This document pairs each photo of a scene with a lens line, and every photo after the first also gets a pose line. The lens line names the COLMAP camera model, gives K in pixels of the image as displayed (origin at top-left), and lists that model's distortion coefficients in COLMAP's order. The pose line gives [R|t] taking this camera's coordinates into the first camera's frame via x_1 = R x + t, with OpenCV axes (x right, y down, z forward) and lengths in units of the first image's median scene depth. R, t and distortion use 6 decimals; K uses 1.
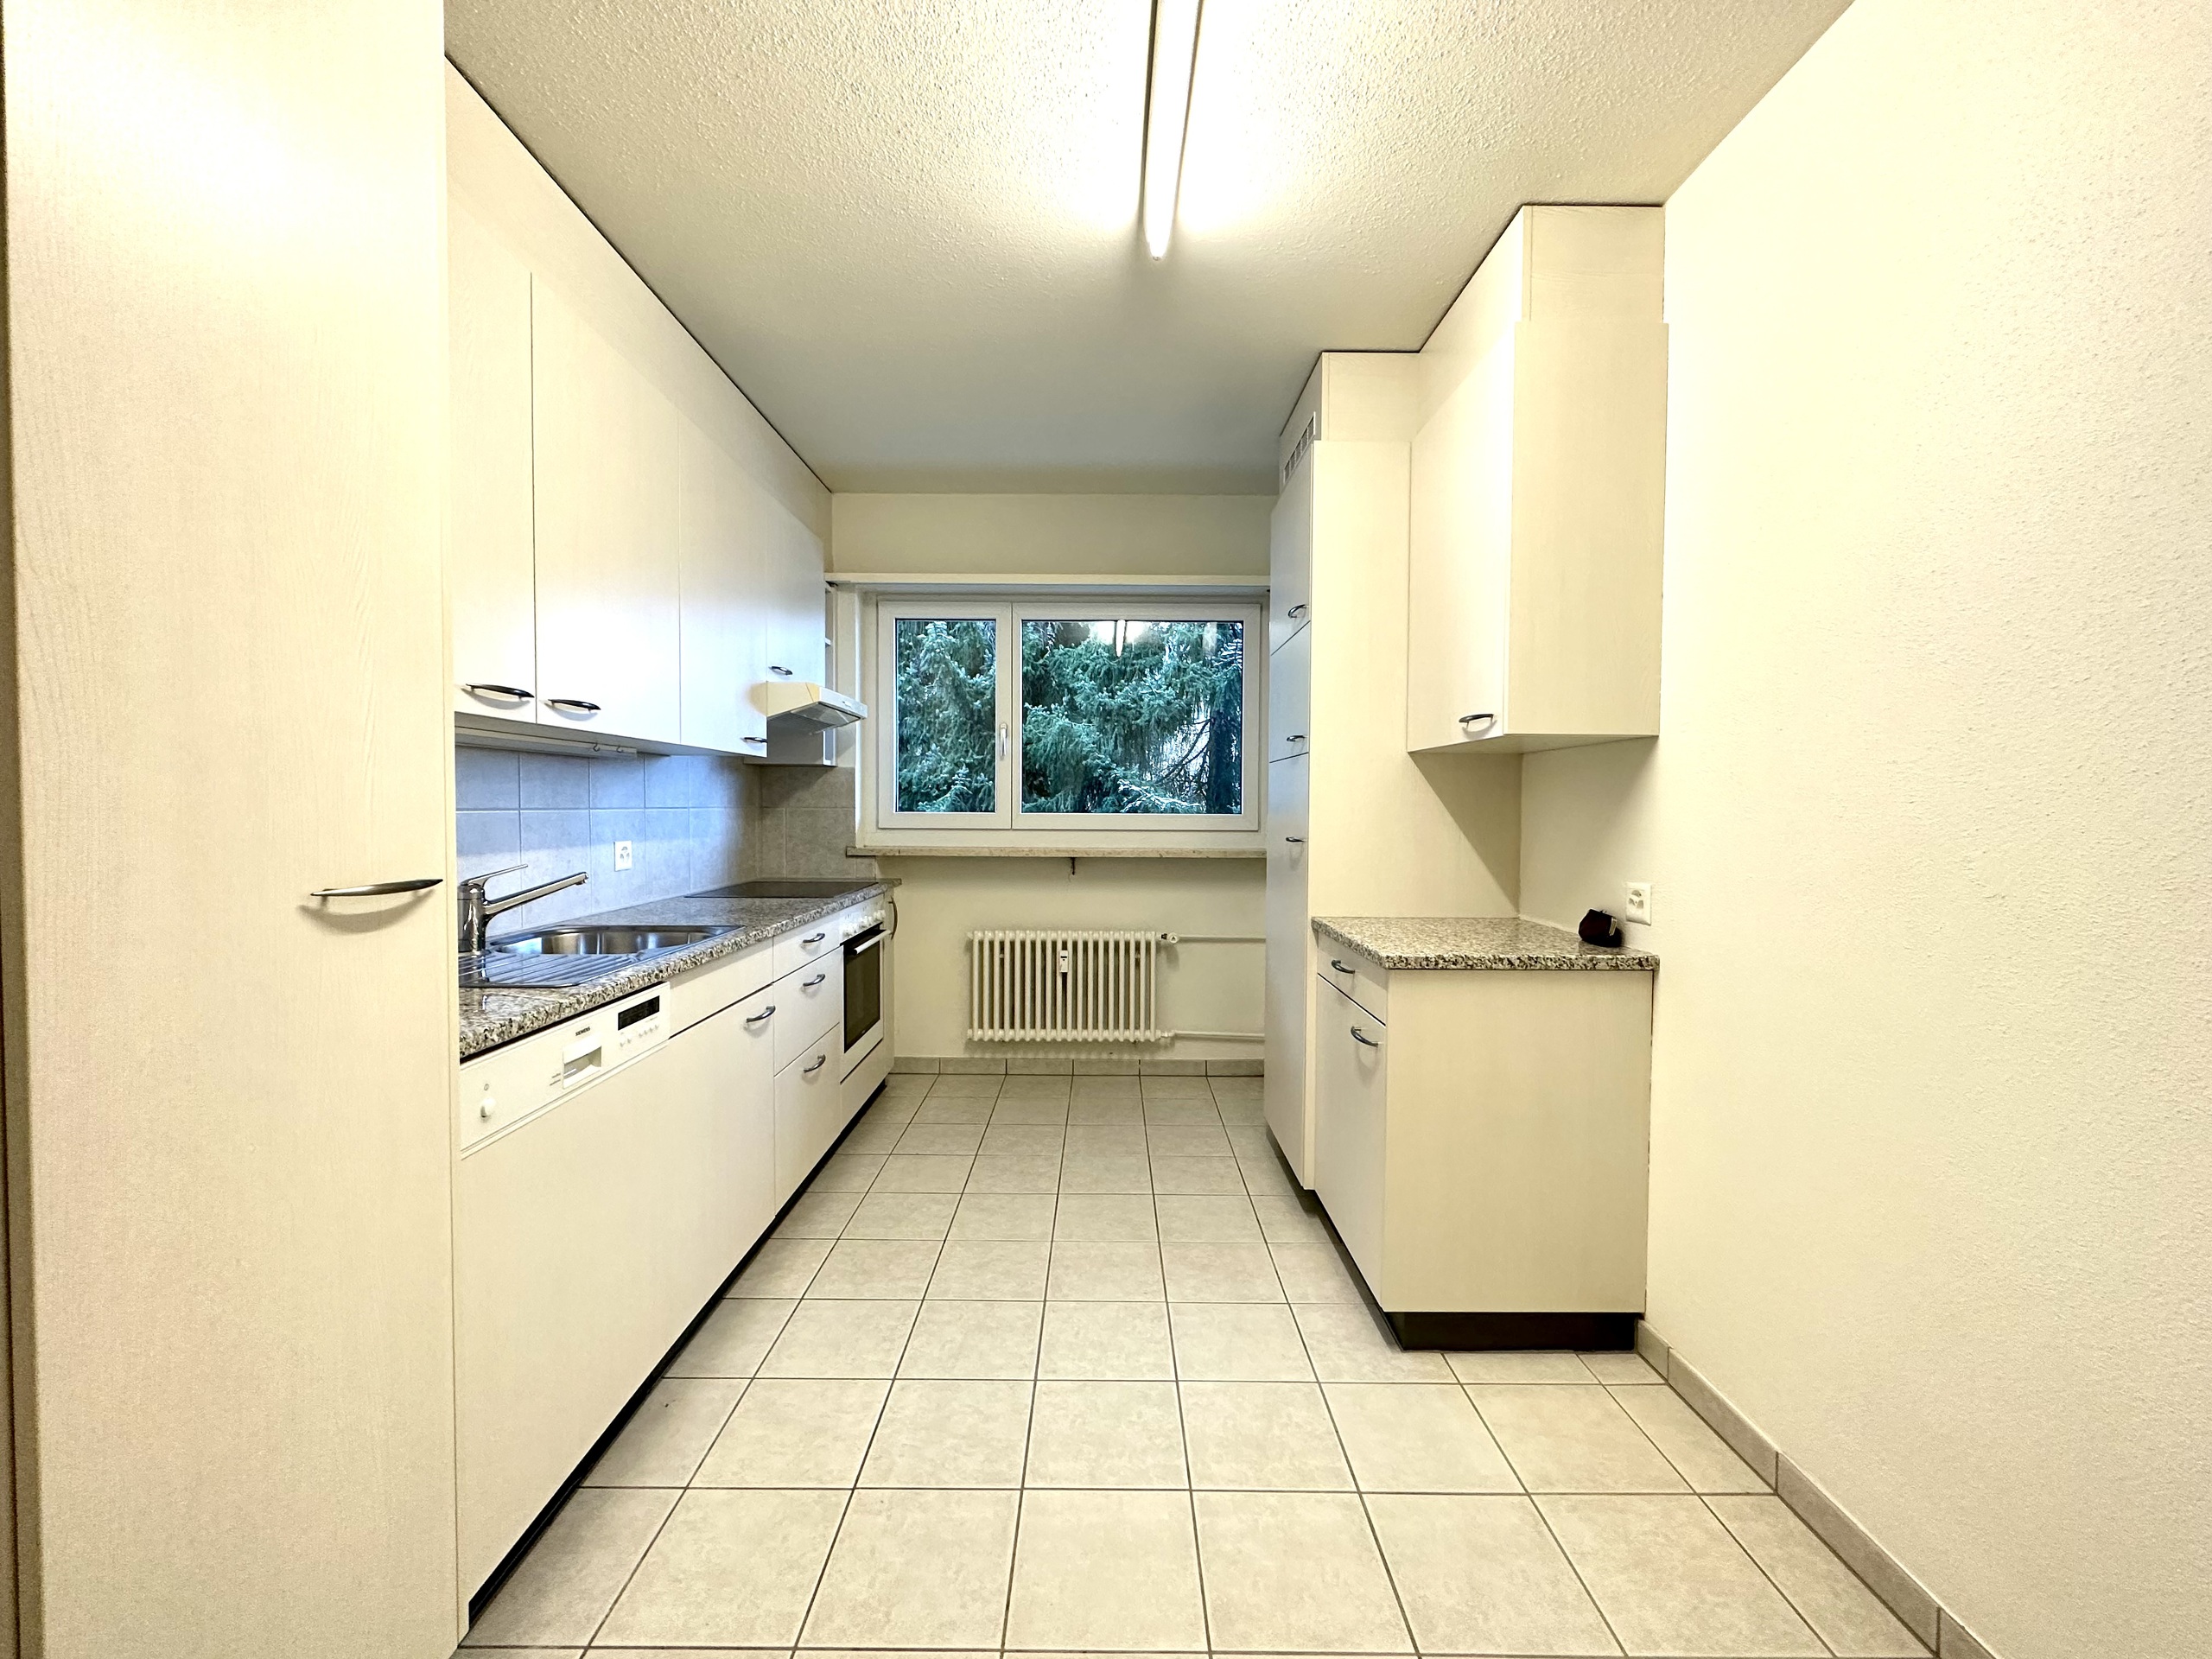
lens RADIAL K [[882.1, 0, 1106.0], [0, 882.1, 829.5], [0, 0, 1]] dist [-0.000227, -0.000020]
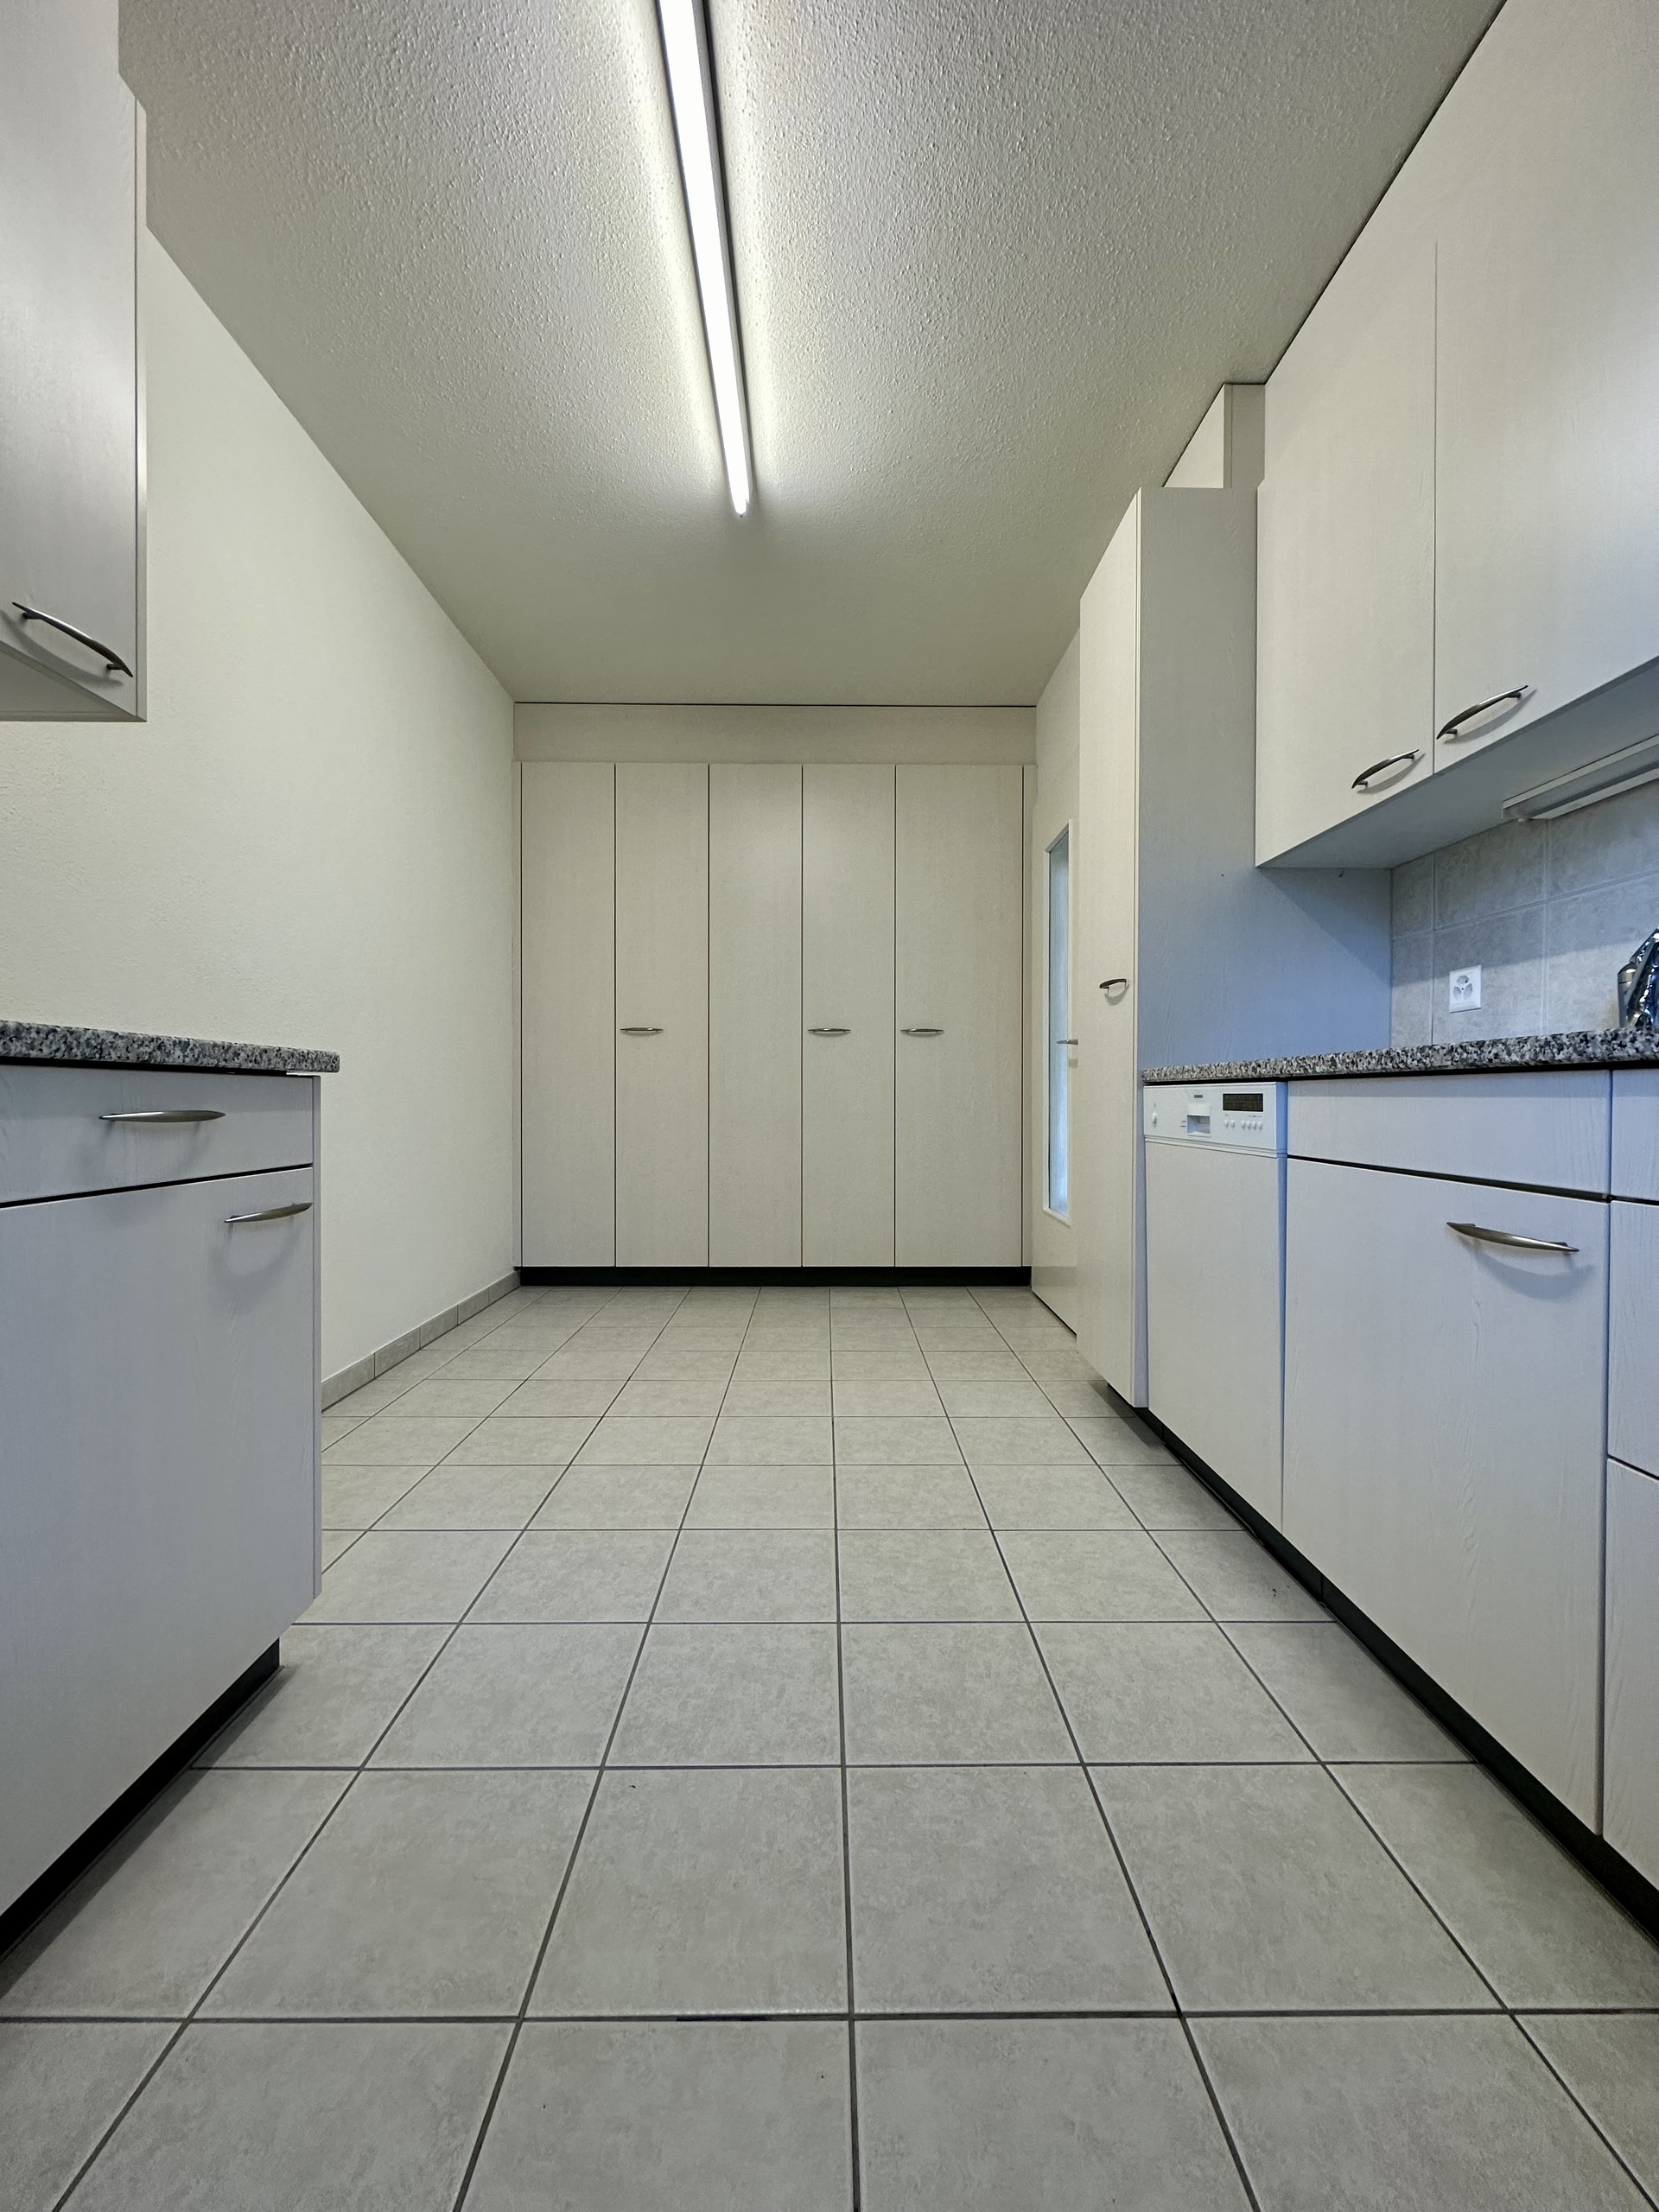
lens RADIAL K [[882.1, 0, 829.5], [0, 882.1, 1106.0], [0, 0, 1]] dist [-0.000227, -0.000020]
pose [[-0.999911, -0.008164, -0.010550, -0.065186], [-0.008576, 0.999175, 0.039694, 0.167131], [0.010217, 0.039781, -0.999156, 1.850409]]
